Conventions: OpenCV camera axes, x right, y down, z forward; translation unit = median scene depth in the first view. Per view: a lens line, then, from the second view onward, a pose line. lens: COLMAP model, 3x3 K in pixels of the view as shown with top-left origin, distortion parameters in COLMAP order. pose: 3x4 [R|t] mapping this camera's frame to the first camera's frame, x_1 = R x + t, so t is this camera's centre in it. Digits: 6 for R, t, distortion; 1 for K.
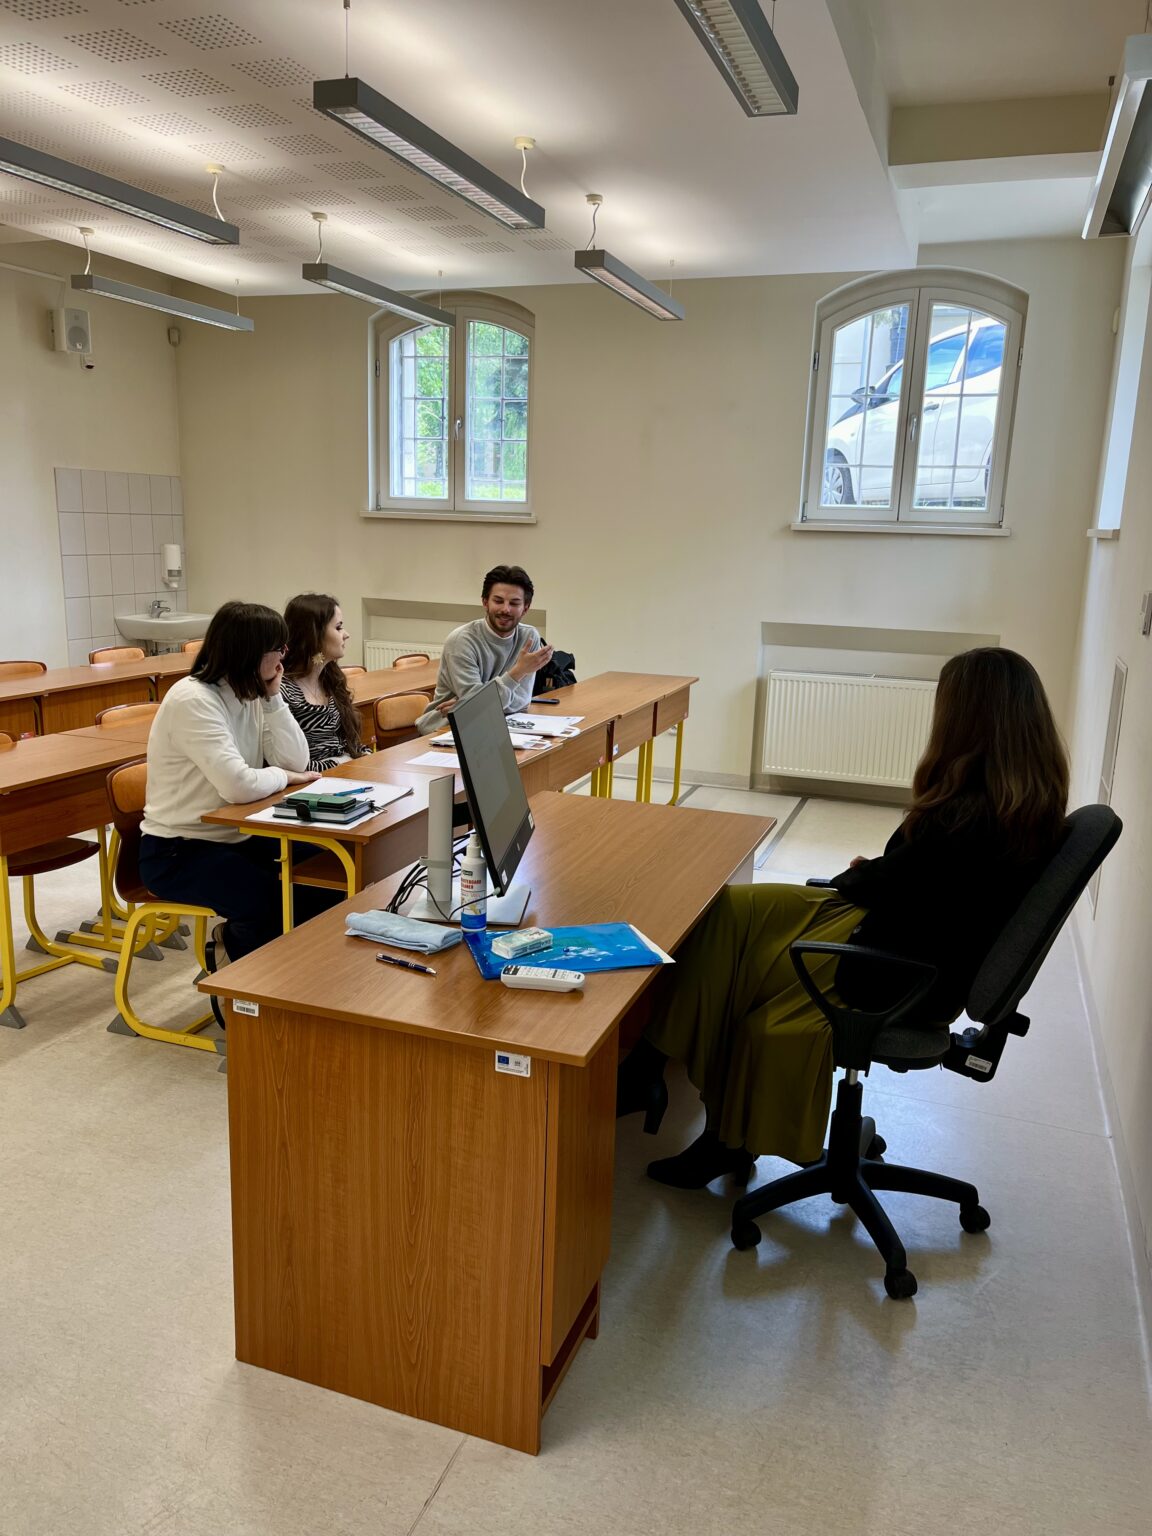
lens RADIAL K [[1158.5, 0, 576.0], [0, 1158.5, 768.0], [0, 0, 1]] dist [0.091797, -0.129993]
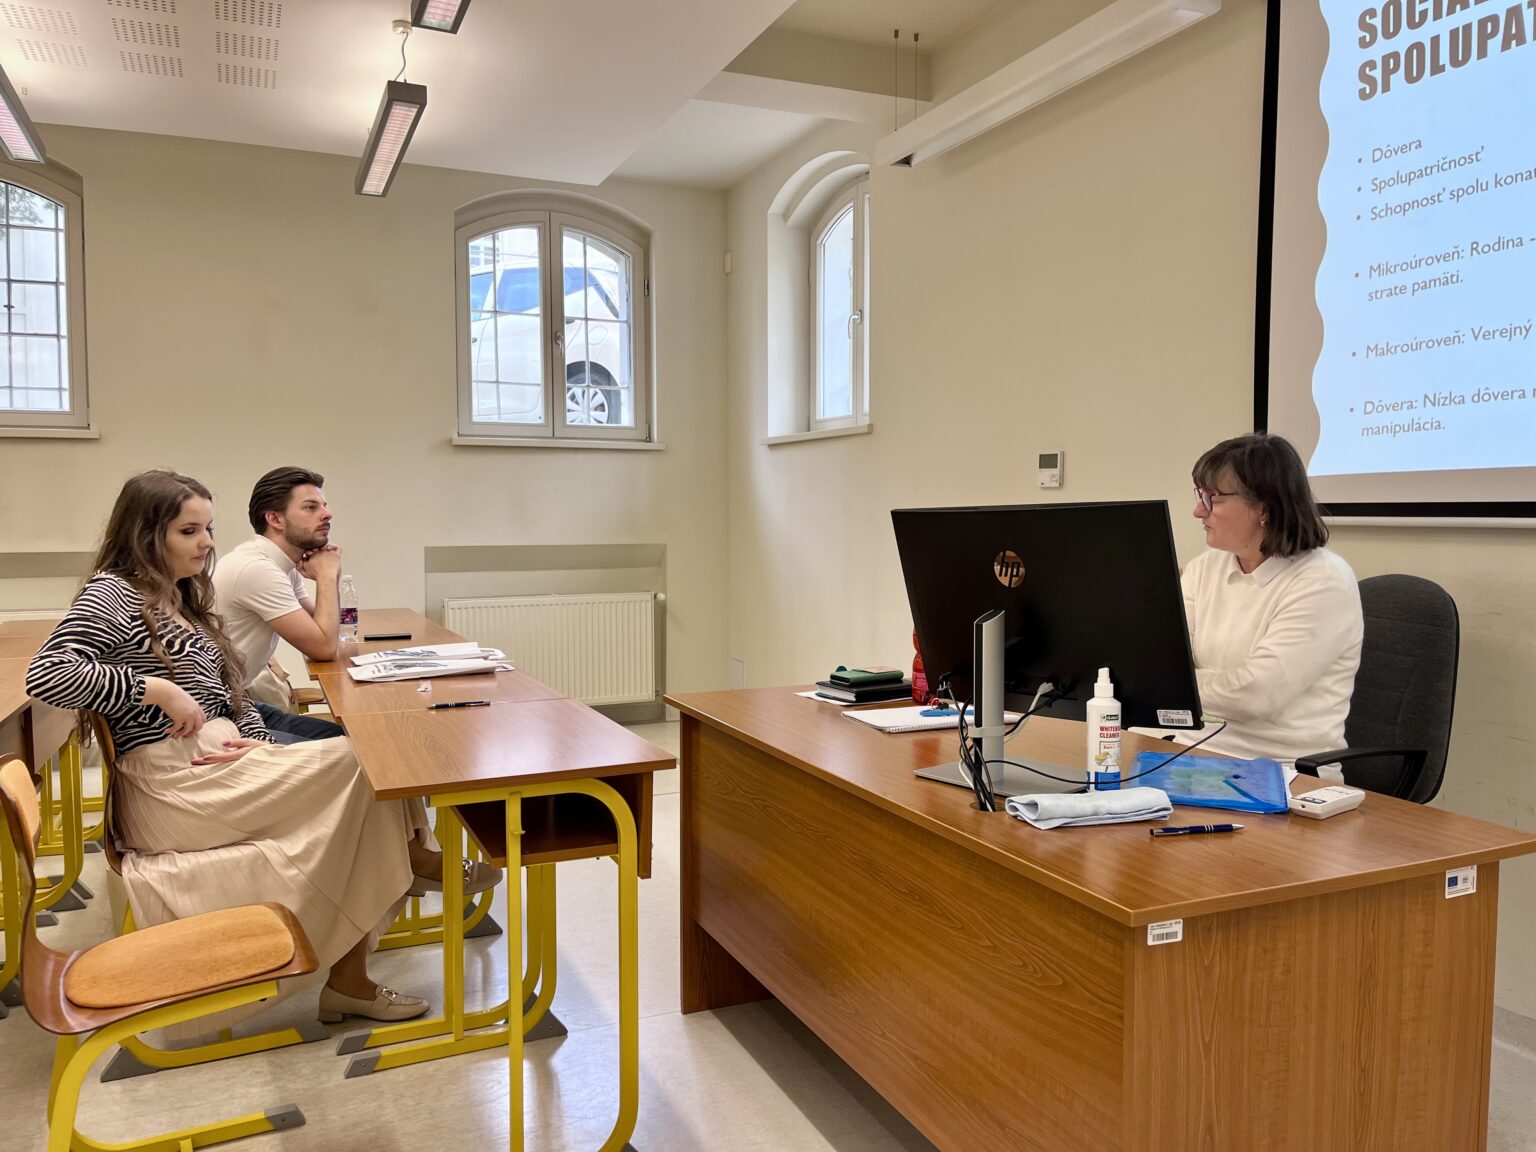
lens RADIAL K [[1158.5, 0, 767.2], [0, 1158.5, 555.2], [0, 0, 1]] dist [0.091797, -0.129993]
pose [[0.716343, -0.059434, 0.695213, -0.362012], [0.169353, 0.981382, -0.090602, 0.006733], [-0.676885, 0.182638, 0.713071, 0.258168]]
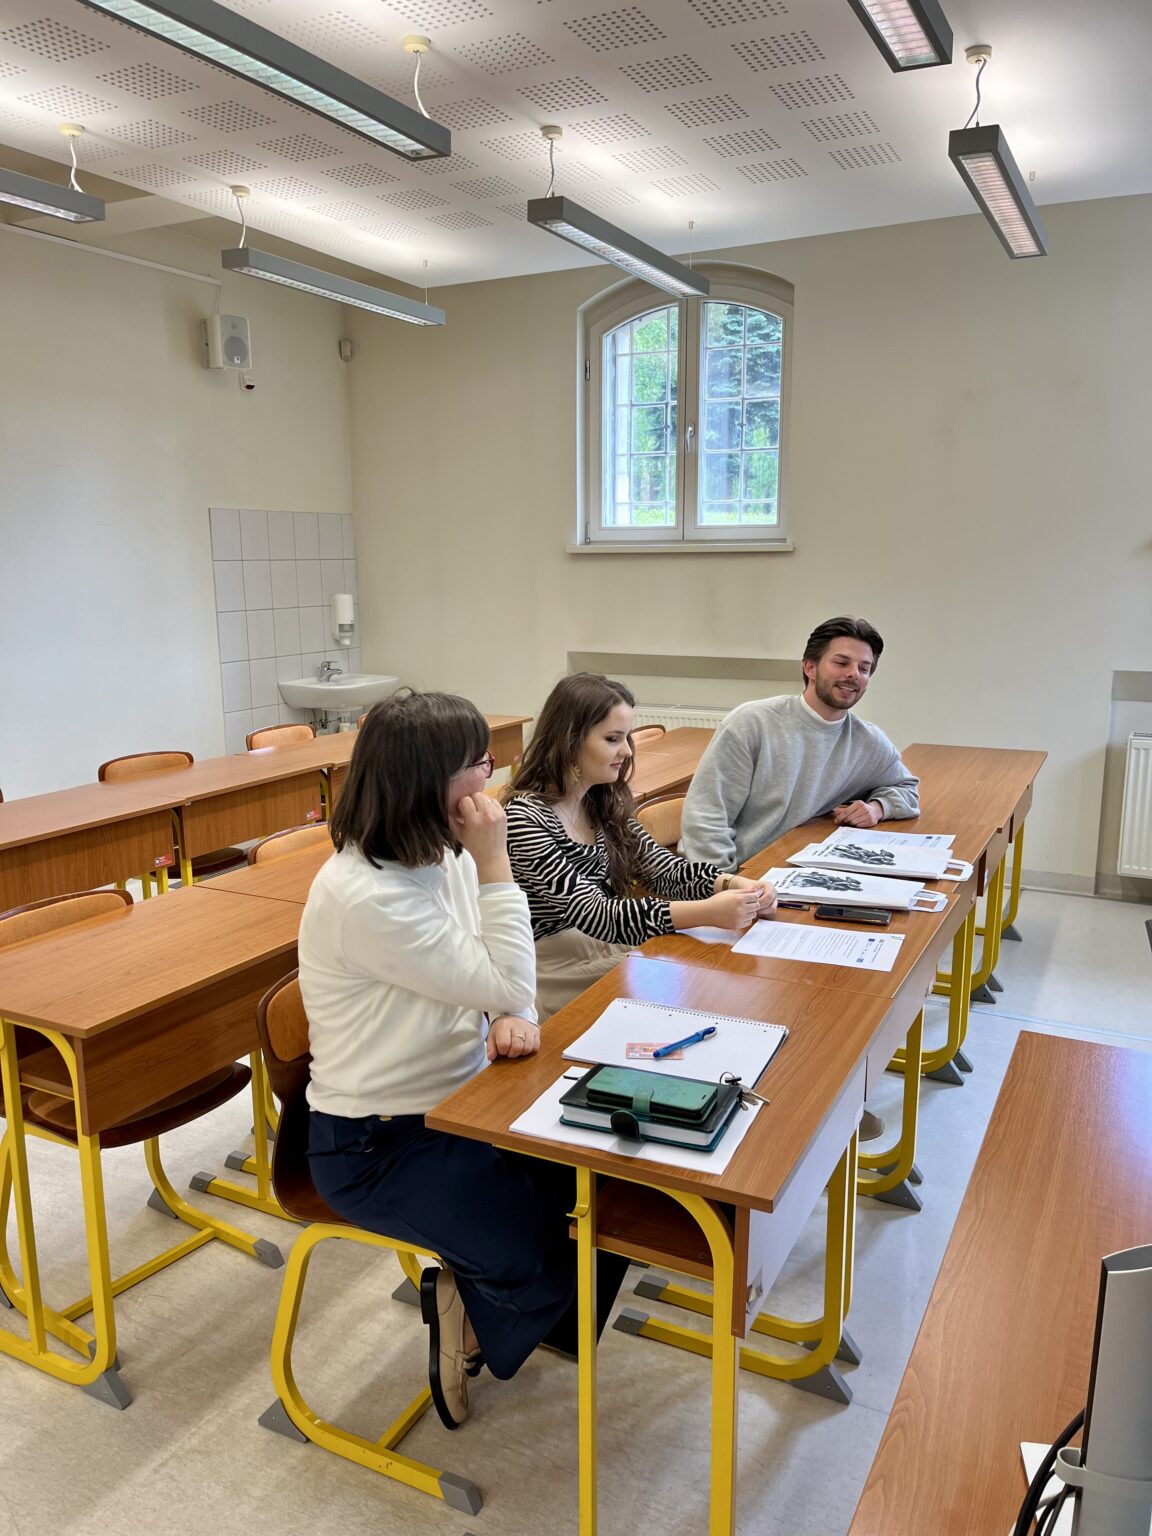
lens RADIAL K [[1158.5, 0, 576.0], [0, 1158.5, 768.0], [0, 0, 1]] dist [0.091797, -0.129993]
pose [[0.991925, -0.011371, -0.126314, -0.114454], [0.007748, 0.999546, -0.029132, -0.061471], [0.126588, 0.027918, 0.991562, 0.297719]]
